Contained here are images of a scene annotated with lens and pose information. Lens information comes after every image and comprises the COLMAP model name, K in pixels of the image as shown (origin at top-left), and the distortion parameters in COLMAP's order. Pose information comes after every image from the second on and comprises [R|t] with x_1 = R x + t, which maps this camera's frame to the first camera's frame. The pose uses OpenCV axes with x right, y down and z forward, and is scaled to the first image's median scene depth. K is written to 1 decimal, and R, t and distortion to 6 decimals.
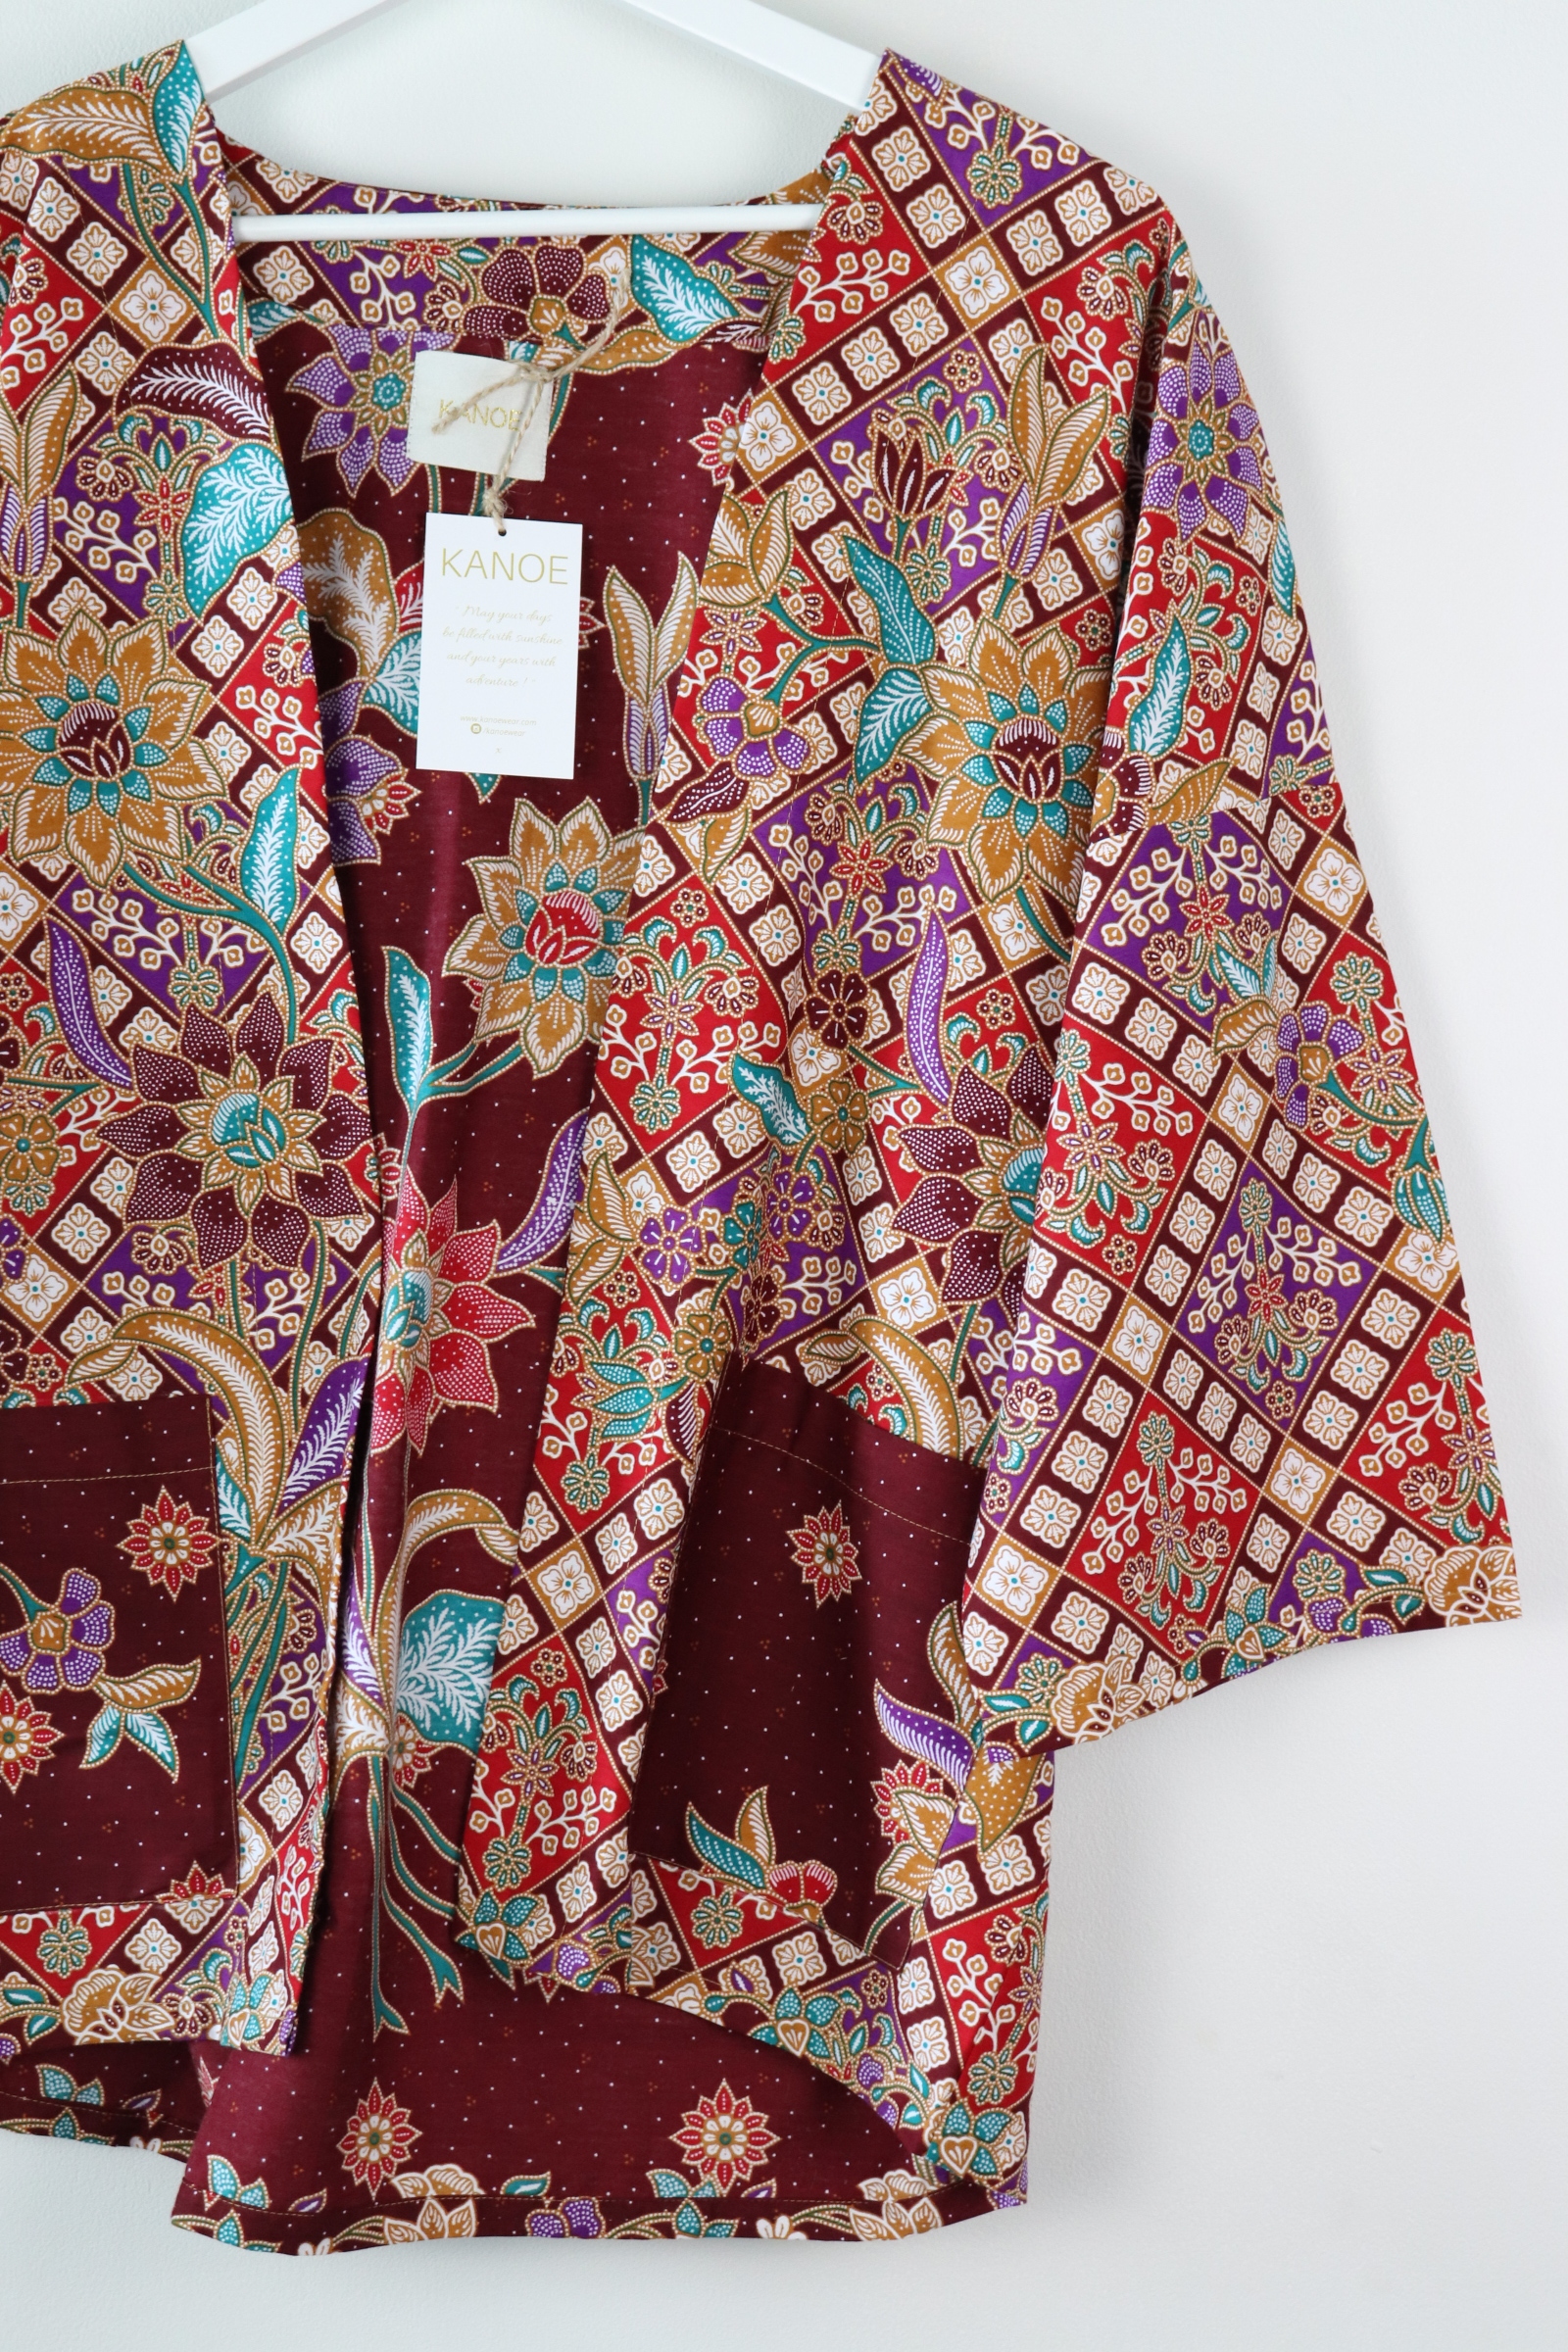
lens RADIAL K [[3832.6, 0, 784.0], [0, 3832.6, 1176.0], [0, 0, 1]] dist [0.155754, 0.462086]
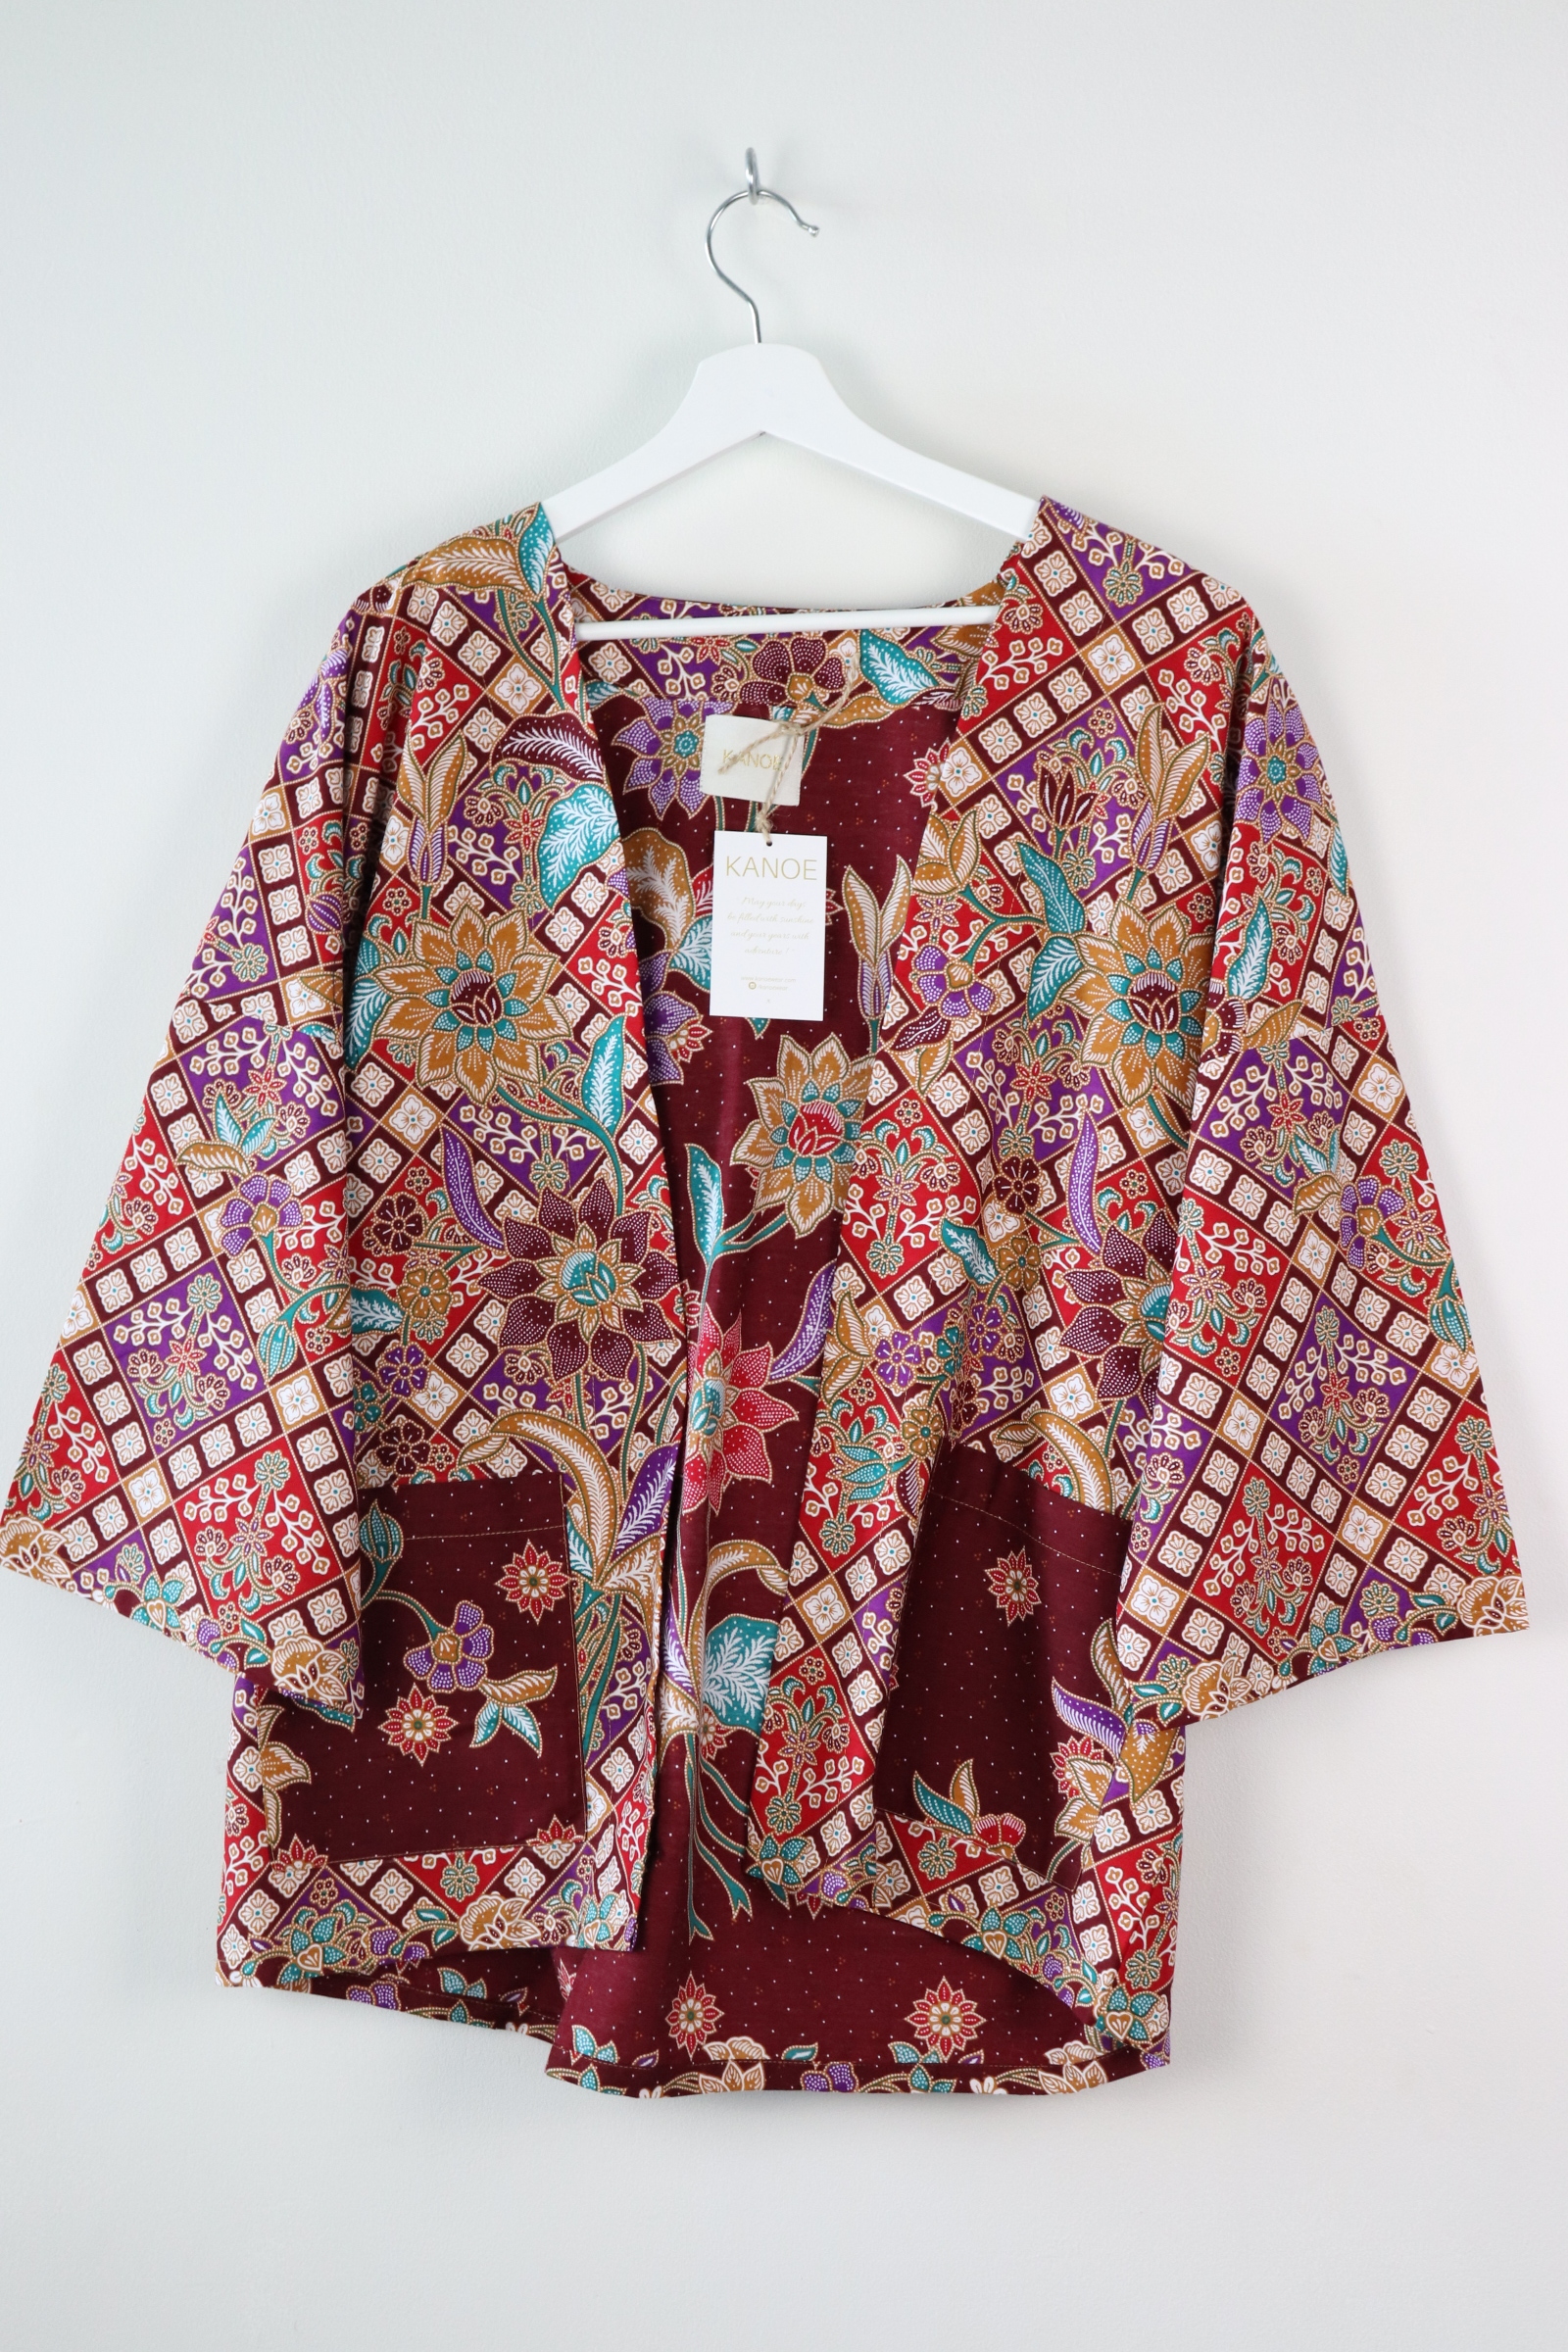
lens RADIAL K [[3543.7, 0, 815.7], [0, 3543.7, 1181.7], [0, 0, 1]] dist [0.128649, 0.148696]
pose [[0.999576, -0.011992, -0.026541, -0.024245], [0.010915, 0.999127, -0.040337, 0.005426], [0.027001, 0.040030, 0.998834, -0.263744]]
